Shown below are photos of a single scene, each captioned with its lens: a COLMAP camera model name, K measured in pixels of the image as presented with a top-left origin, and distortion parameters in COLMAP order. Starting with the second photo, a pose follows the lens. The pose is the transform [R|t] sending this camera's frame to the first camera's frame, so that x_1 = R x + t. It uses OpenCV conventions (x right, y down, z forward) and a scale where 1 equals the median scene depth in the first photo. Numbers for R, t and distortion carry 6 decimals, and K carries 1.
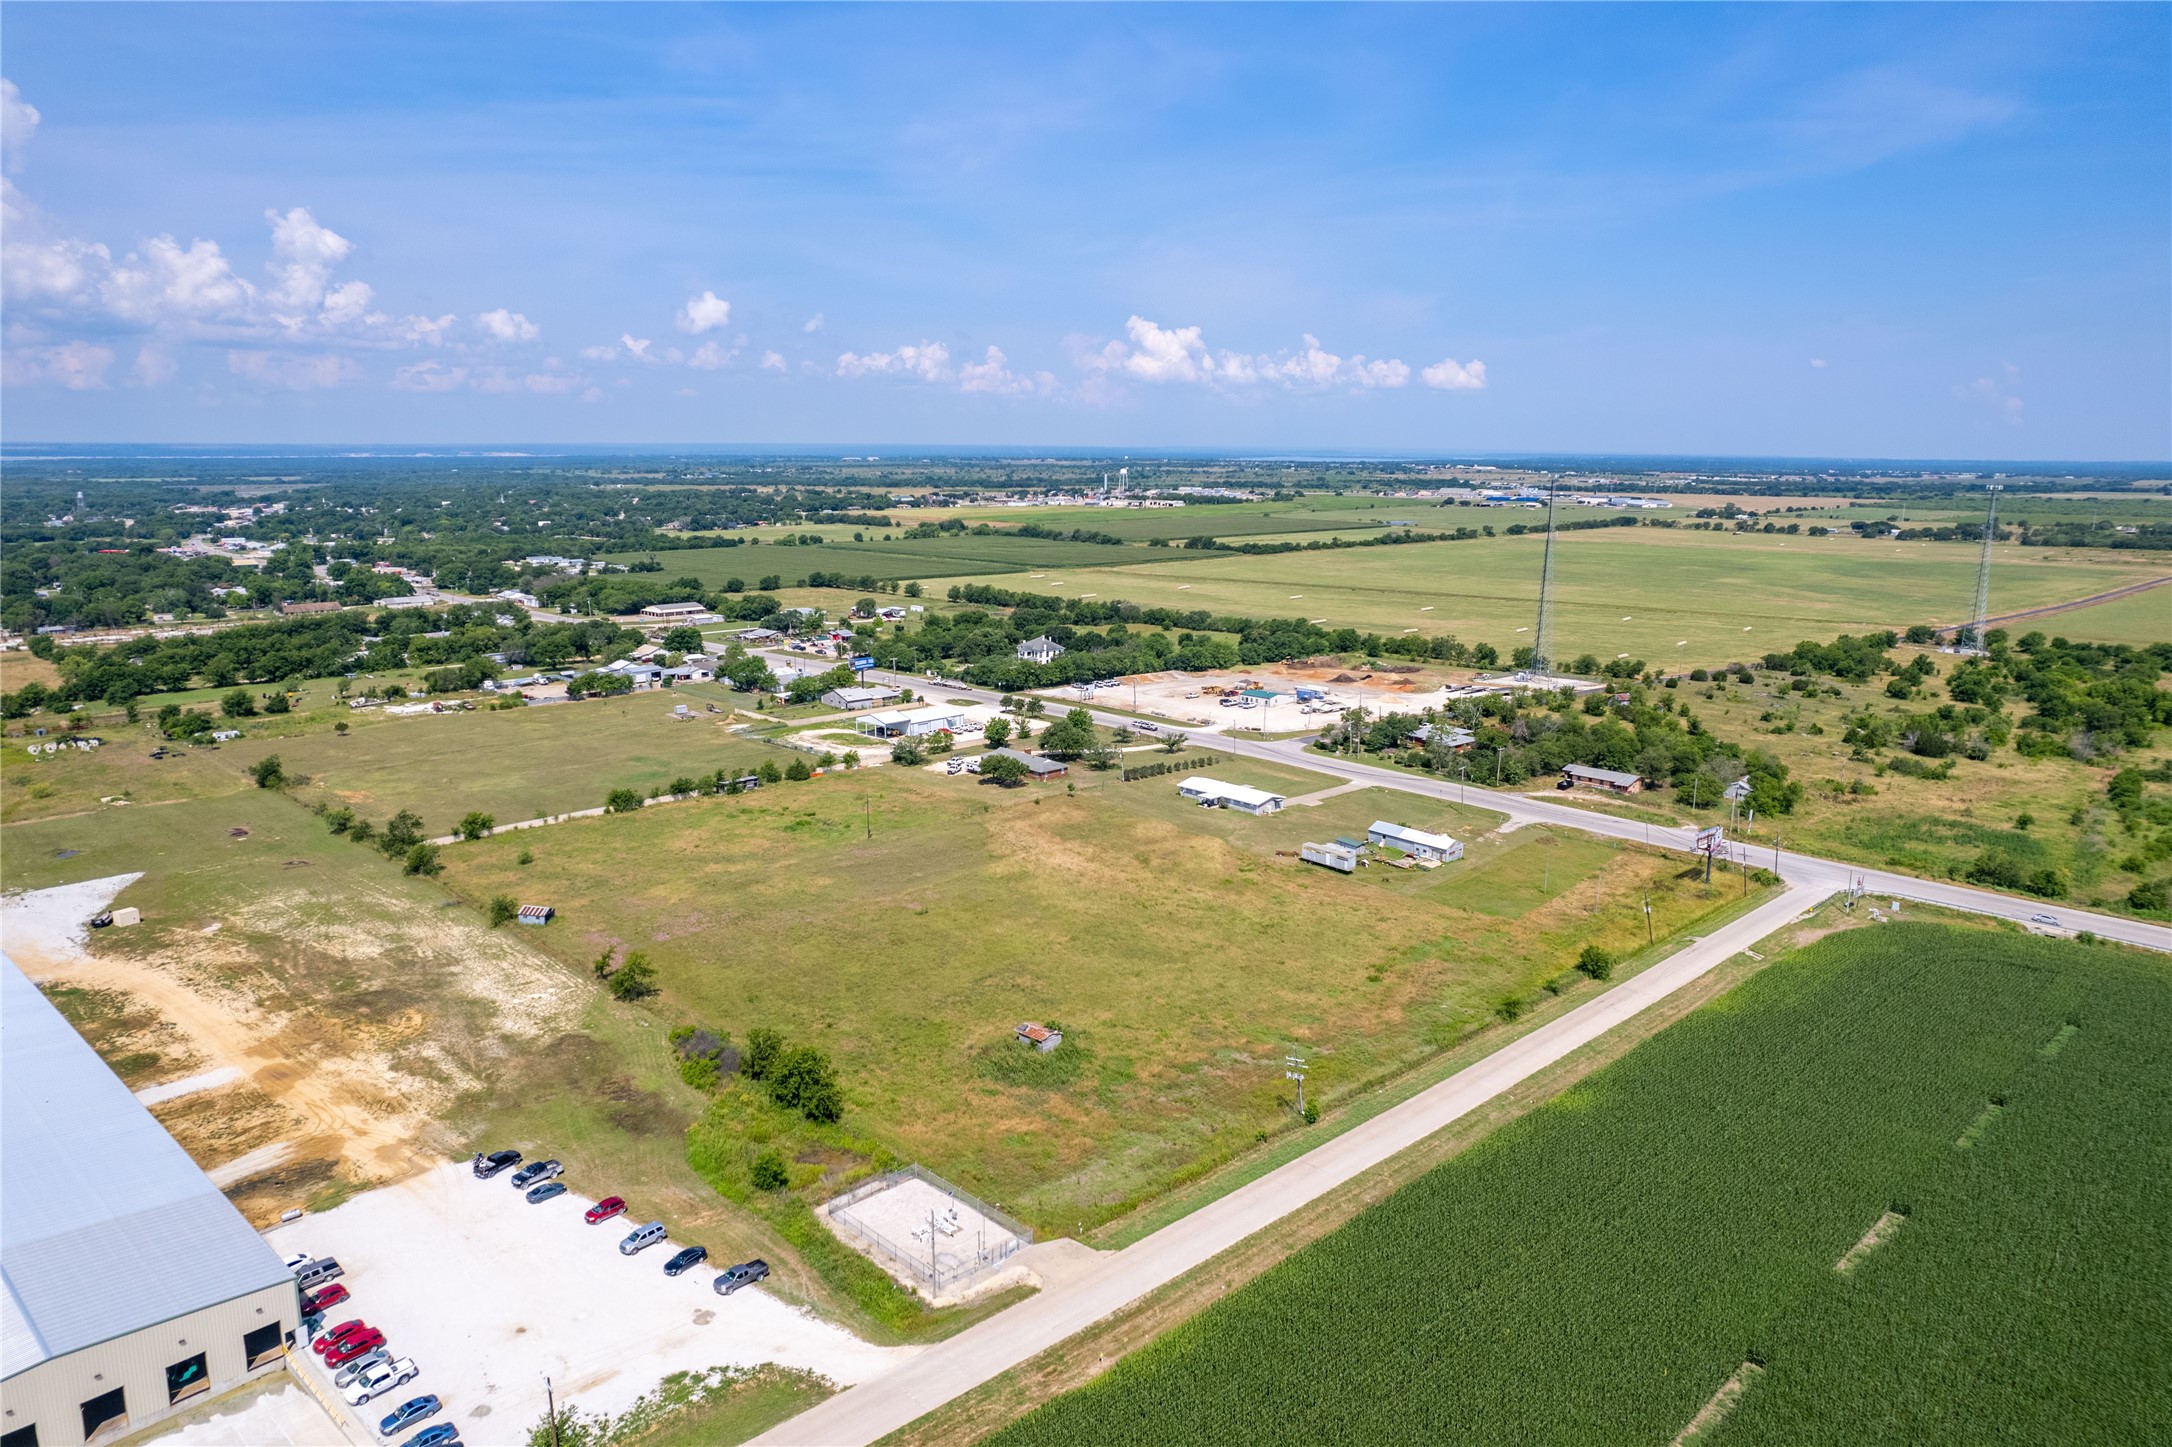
lens RADIAL K [[1404.3, 0, 1092.2], [0, 1404.3, 715.5], [0, 0, 1]] dist [-0.082380, 0.079435]
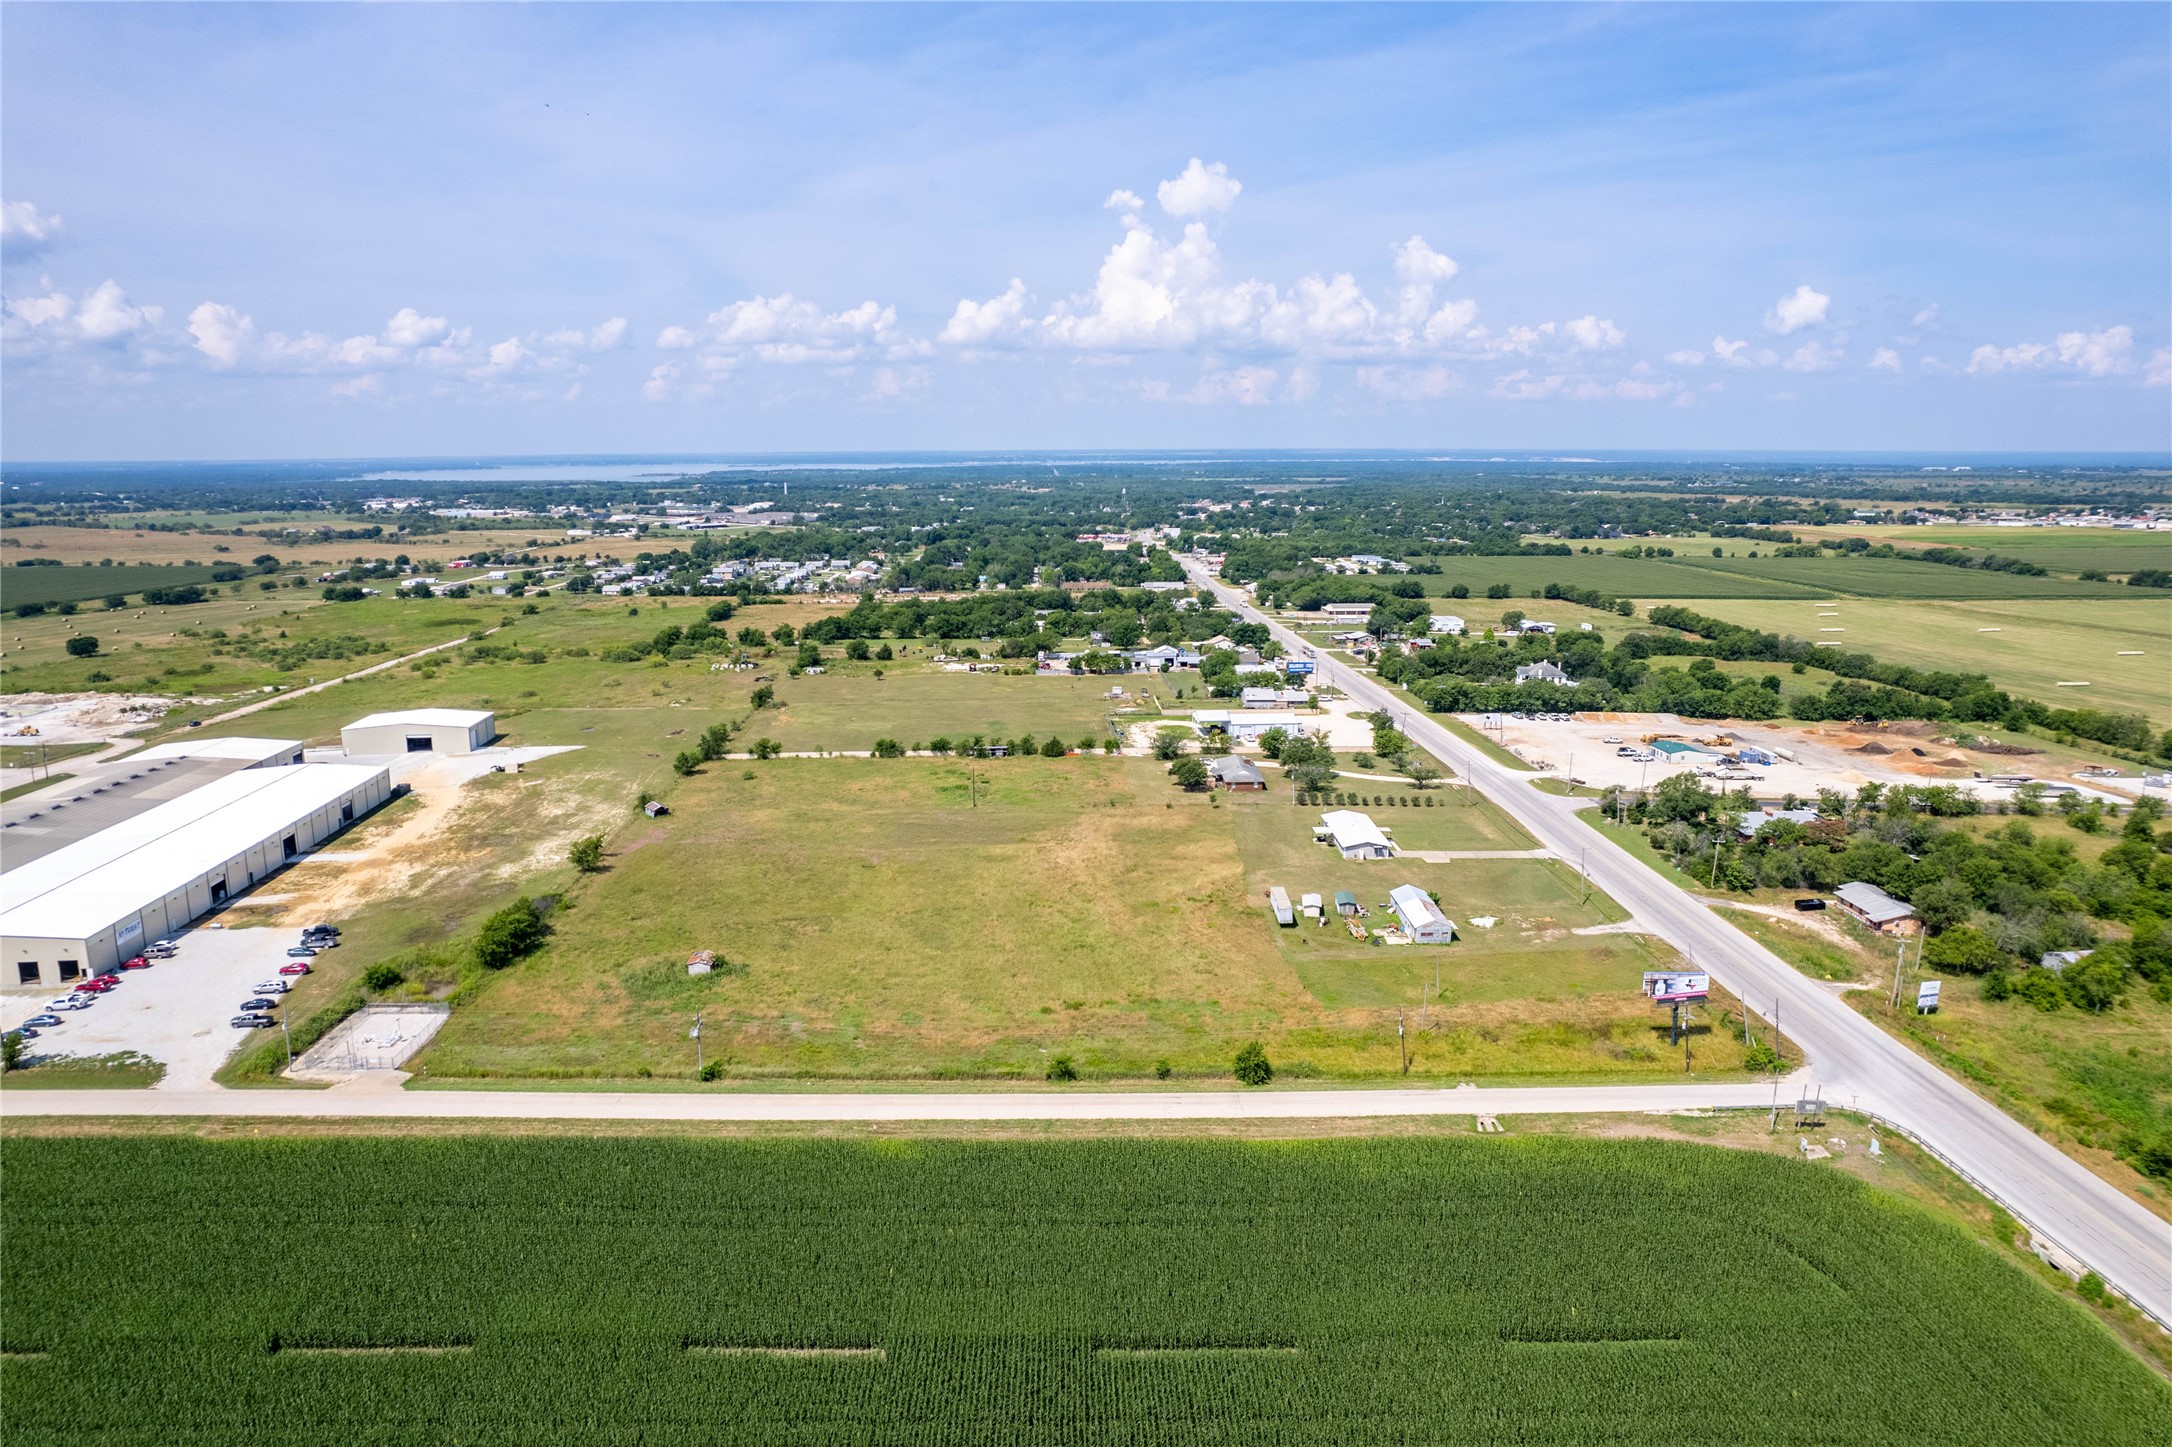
lens RADIAL K [[1404.3, 0, 1092.2], [0, 1404.3, 715.5], [0, 0, 1]] dist [-0.082380, 0.079435]
pose [[0.740495, 0.117783, -0.661660, 0.569461], [-0.120504, 0.991837, 0.041697, -0.037674], [0.661170, 0.048856, 0.748643, 0.201405]]
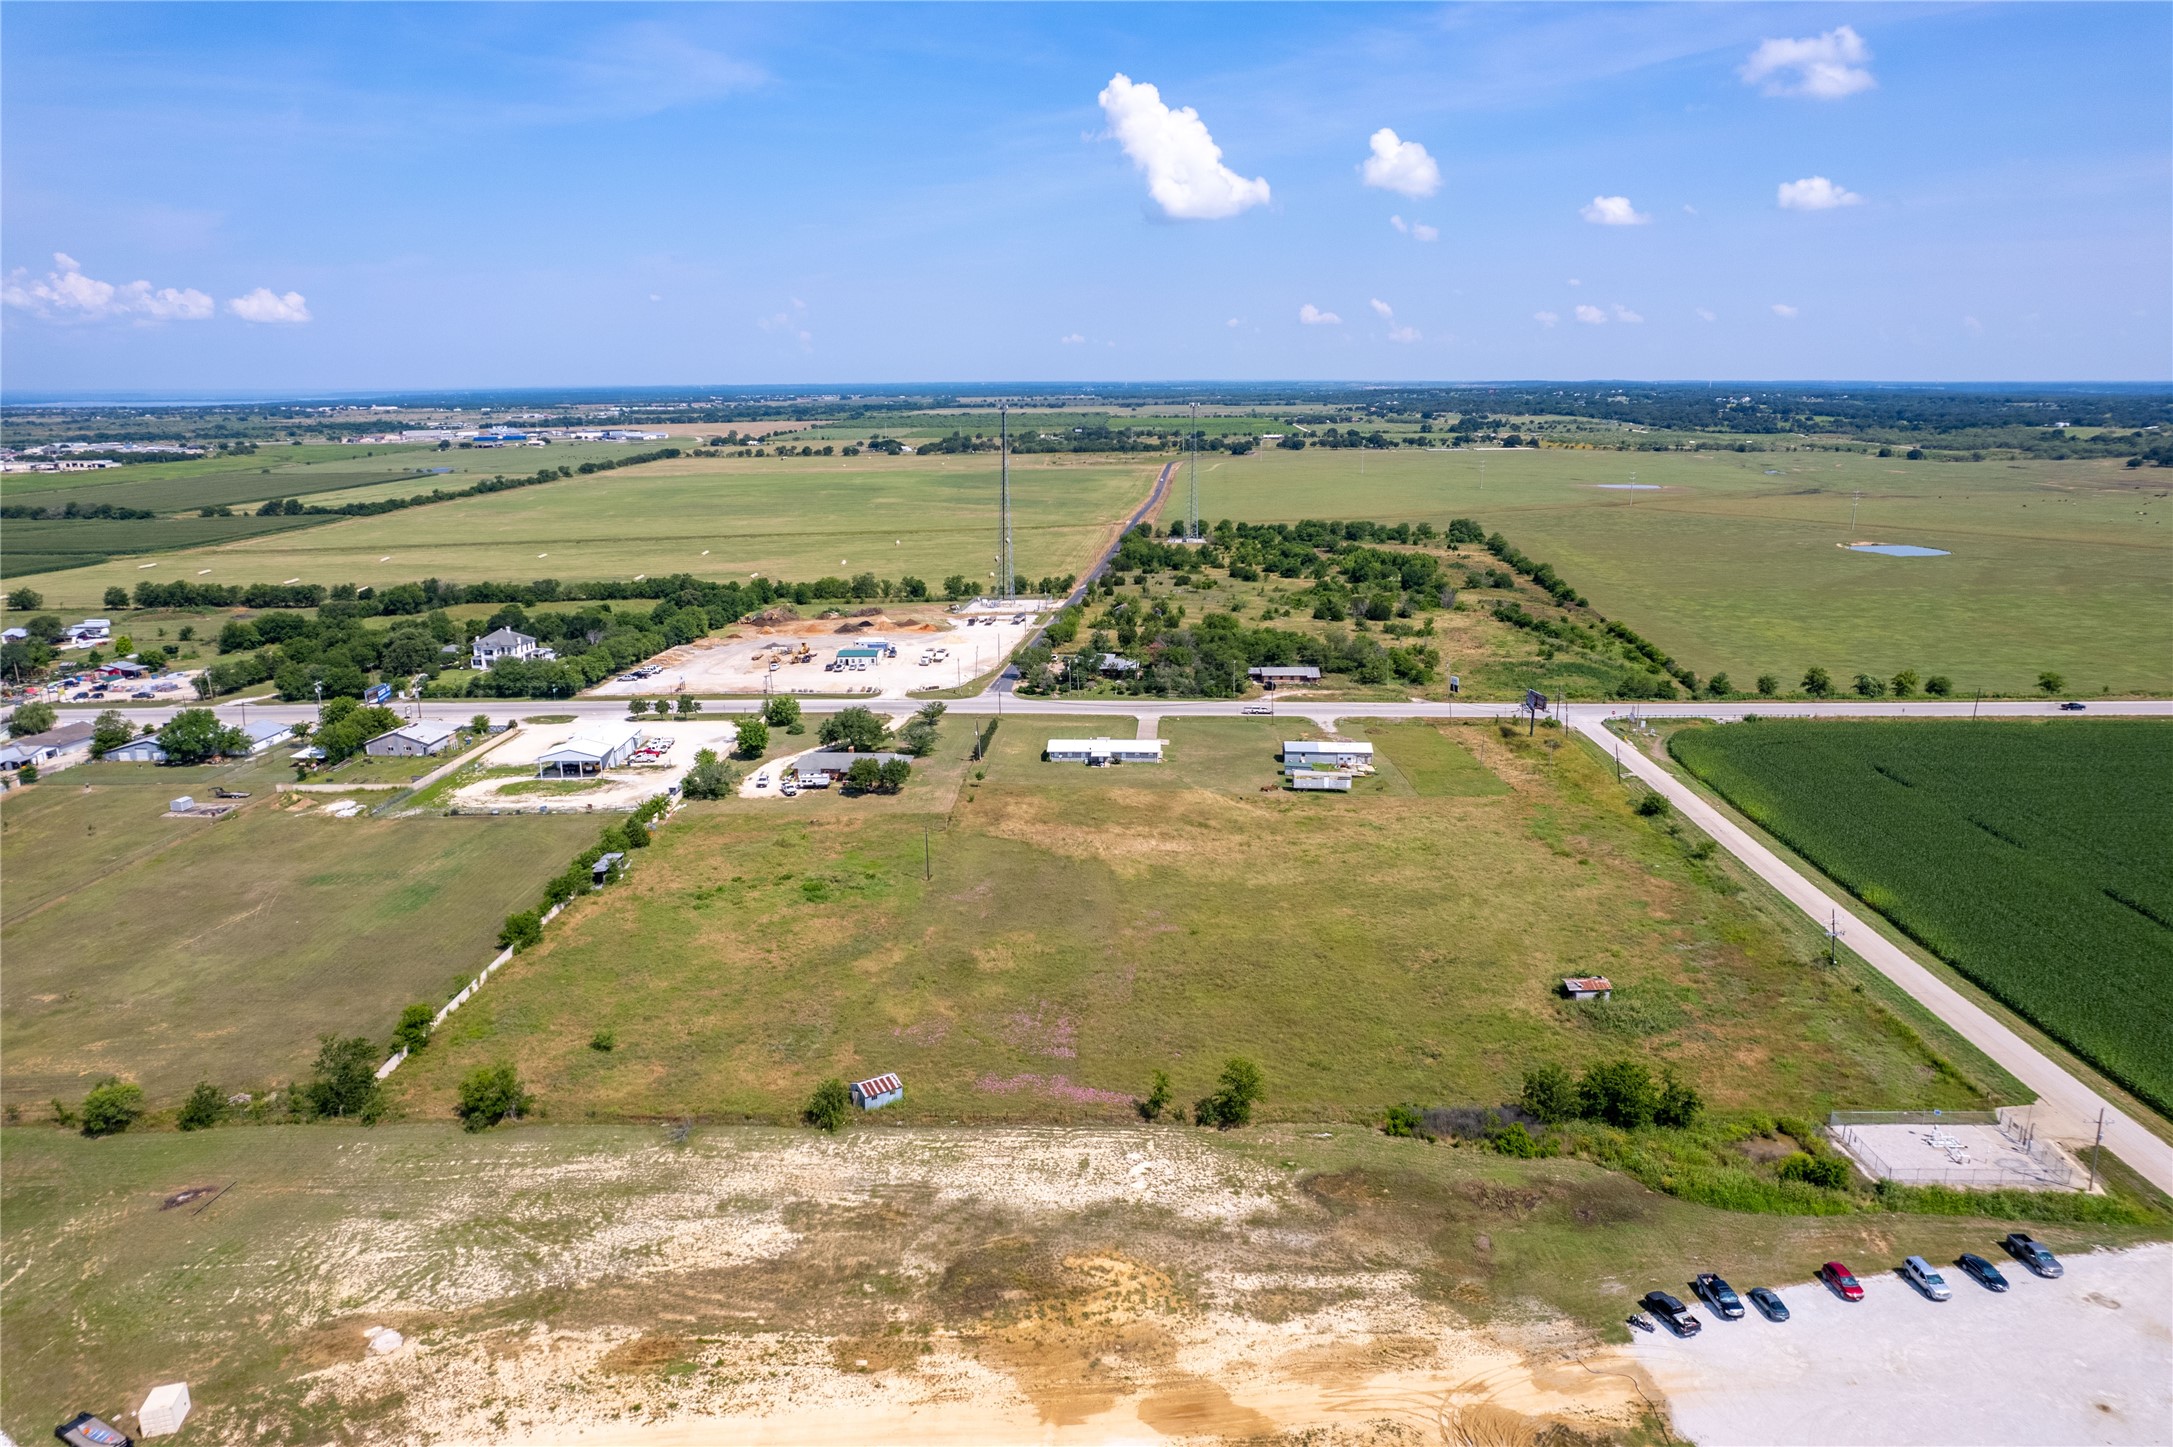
lens RADIAL K [[1399.4, 0, 1085.2], [0, 1399.4, 686.8], [0, 0, 1]] dist [-0.072778, 0.060162]
pose [[0.714551, -0.162677, 0.680407, -0.554633], [0.144043, 0.985961, 0.084459, -0.068402], [-0.684594, 0.037658, 0.727952, 0.314047]]
